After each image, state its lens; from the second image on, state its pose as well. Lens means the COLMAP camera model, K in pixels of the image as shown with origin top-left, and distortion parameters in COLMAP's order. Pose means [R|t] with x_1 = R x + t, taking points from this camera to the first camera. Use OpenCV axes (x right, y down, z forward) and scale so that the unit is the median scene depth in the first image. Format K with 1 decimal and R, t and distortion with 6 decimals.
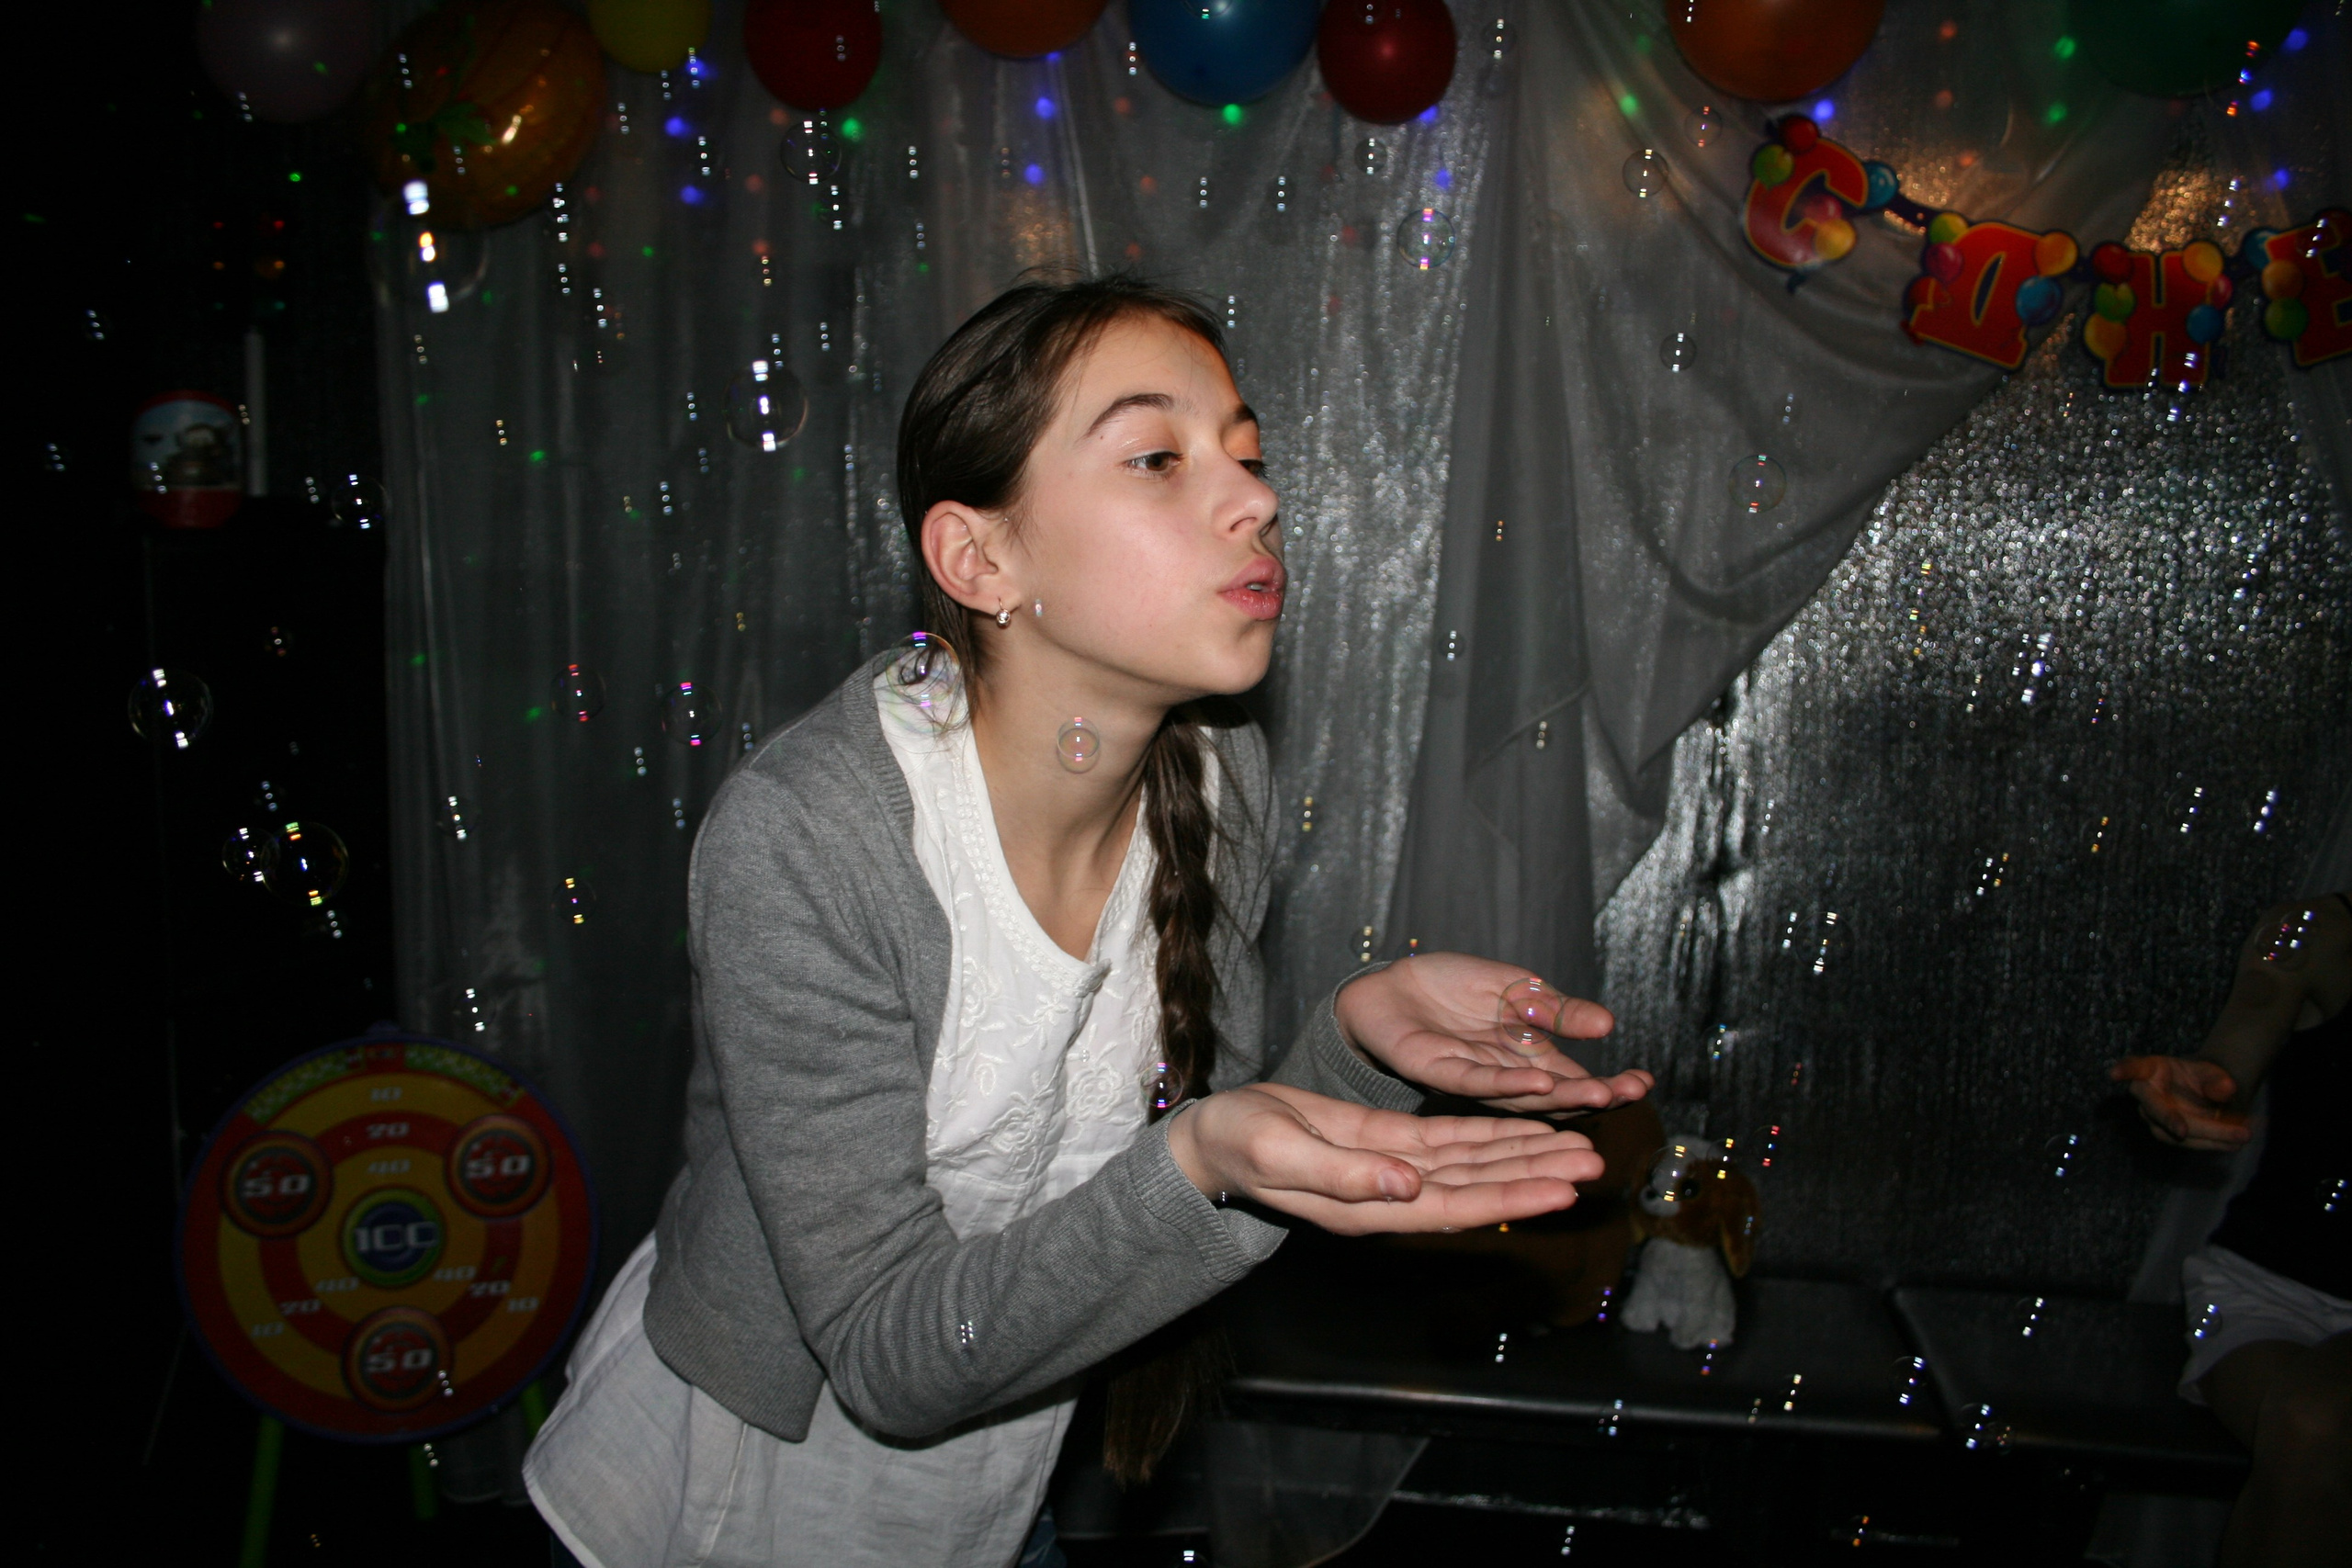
lens RADIAL K [[1877.0, 0, 1176.0], [0, 1877.0, 784.0], [0, 0, 1]] dist [-0.120965, 0.053103]
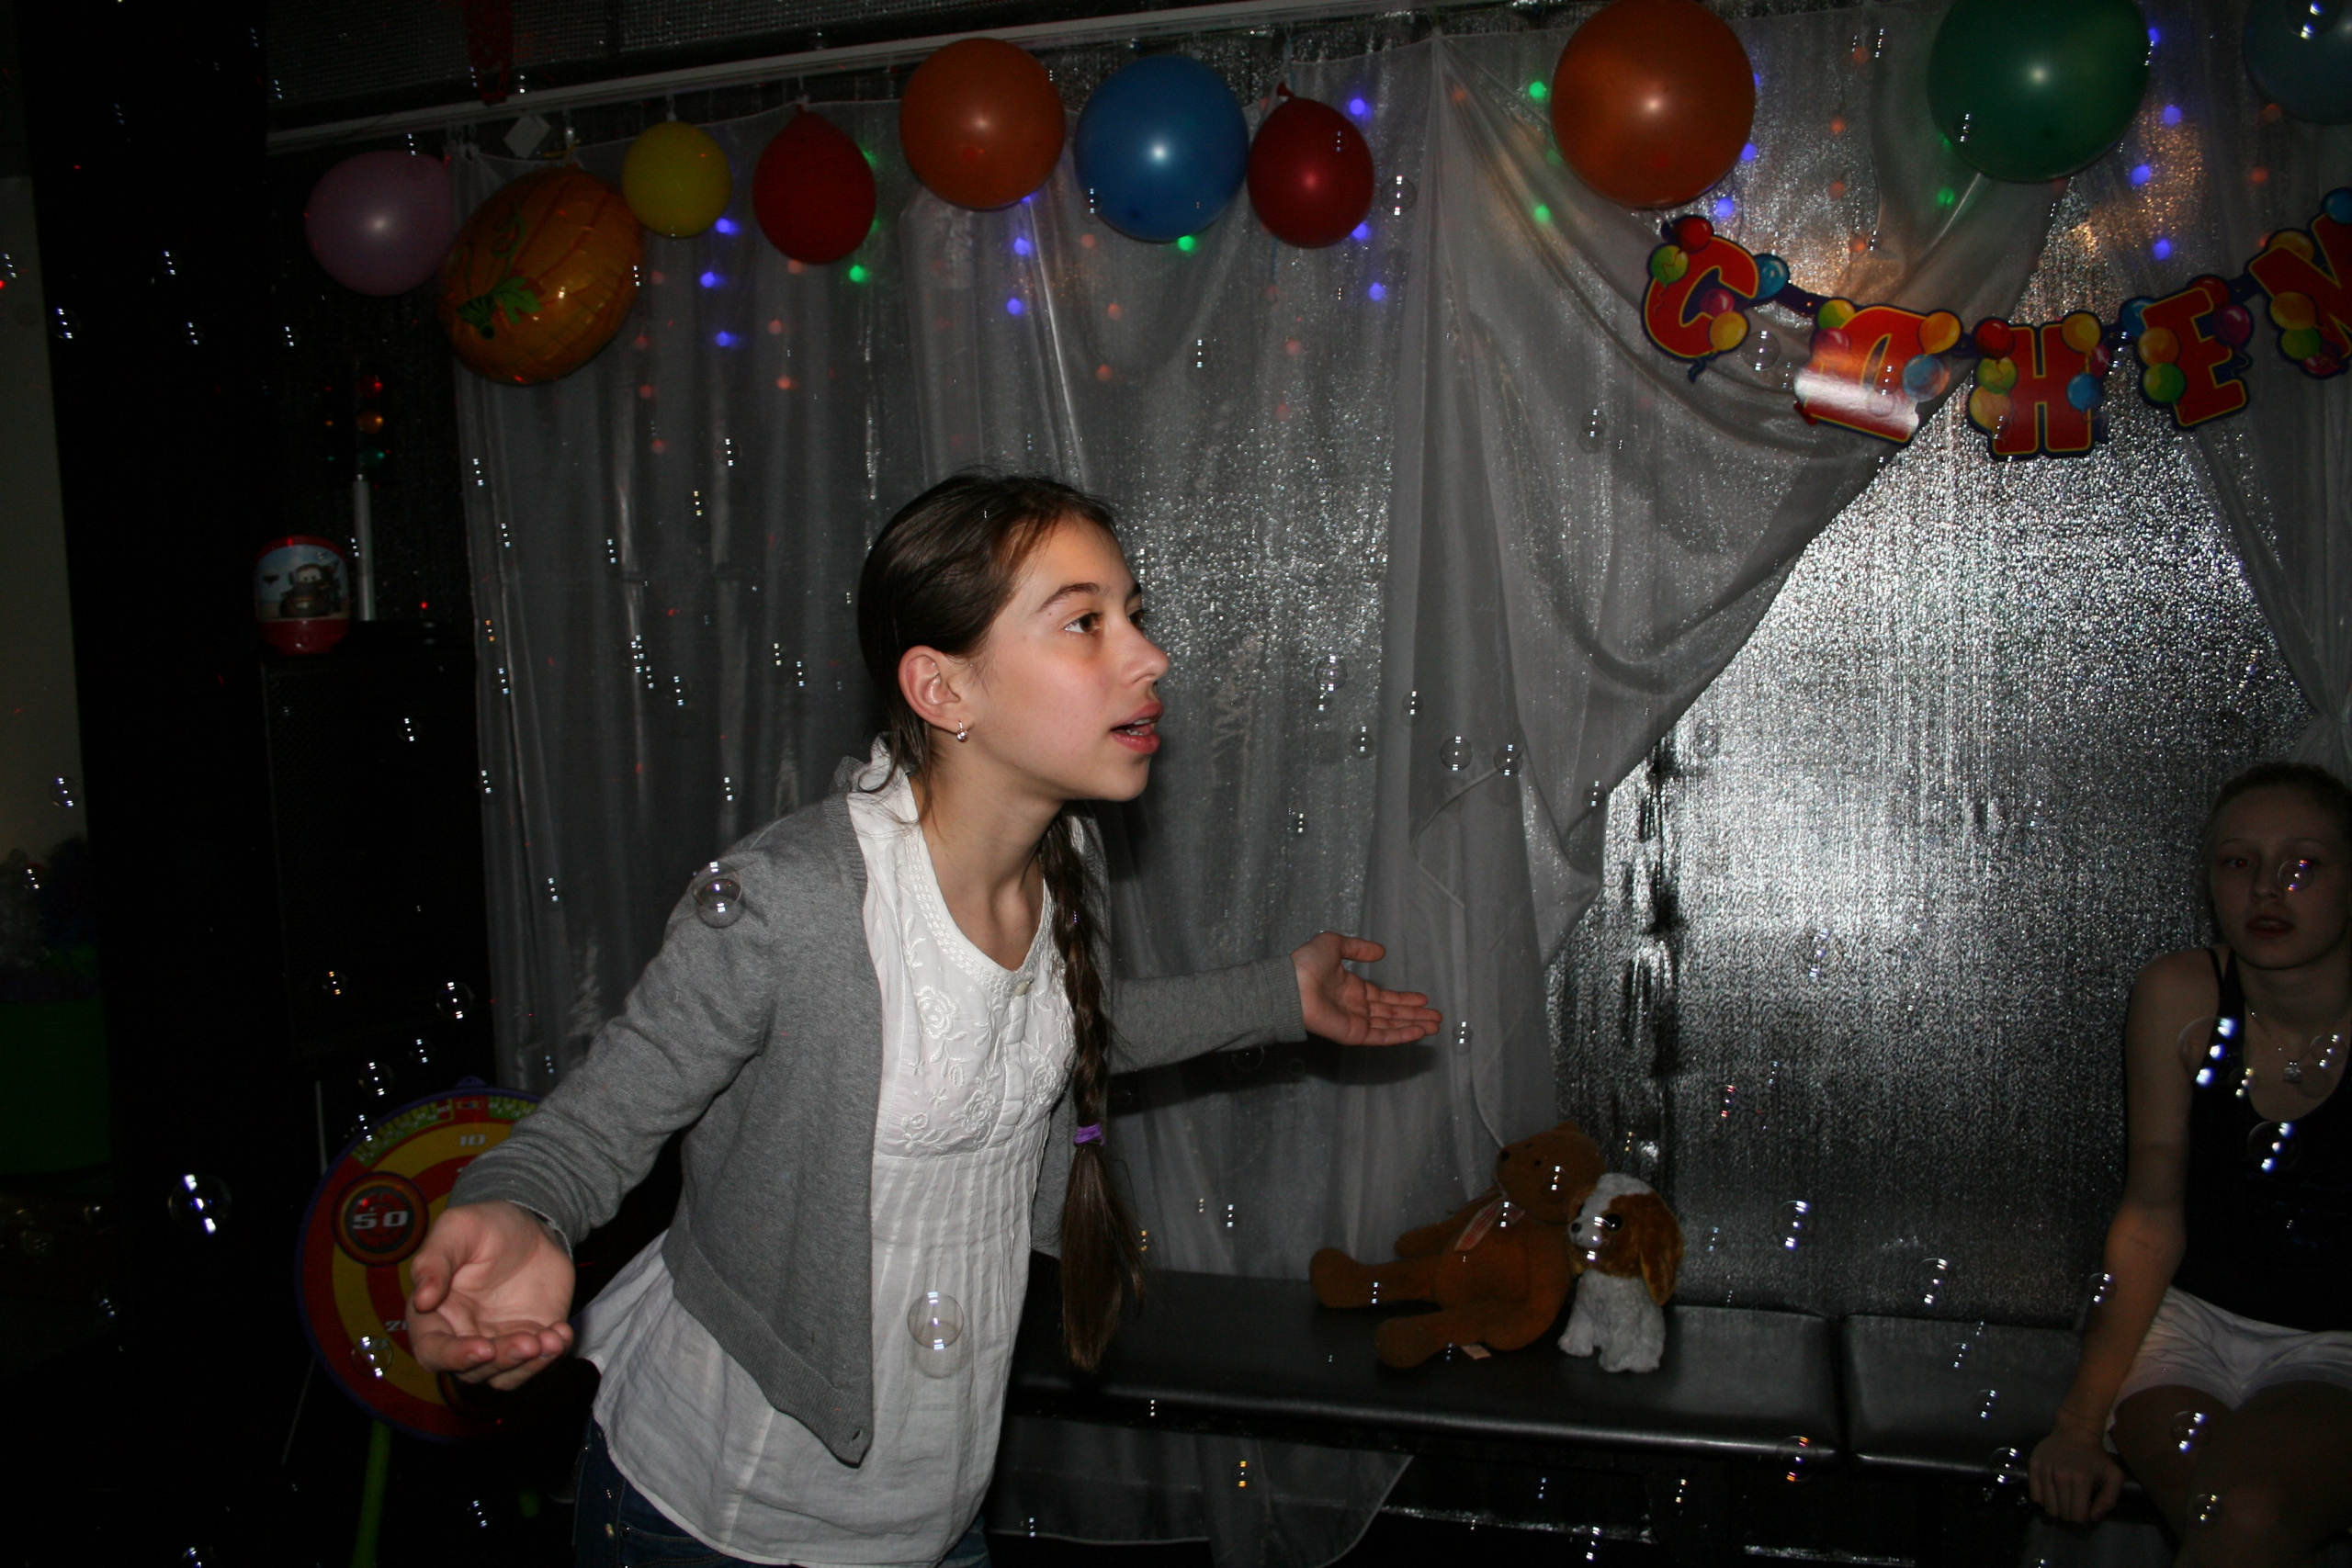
lens RADIAL K [[1877.0, 0, 1176.0], [0, 1877.0, 784.0], [0, 0, 1]] dist [-0.120965, 0.053103]
pose [[0.992244, -0.028975, -0.120884, 0.157952], [0.026540, 0.999412, -0.021703, -0.017907], [0.121442, 0.018326, 0.992429, -0.098248]]
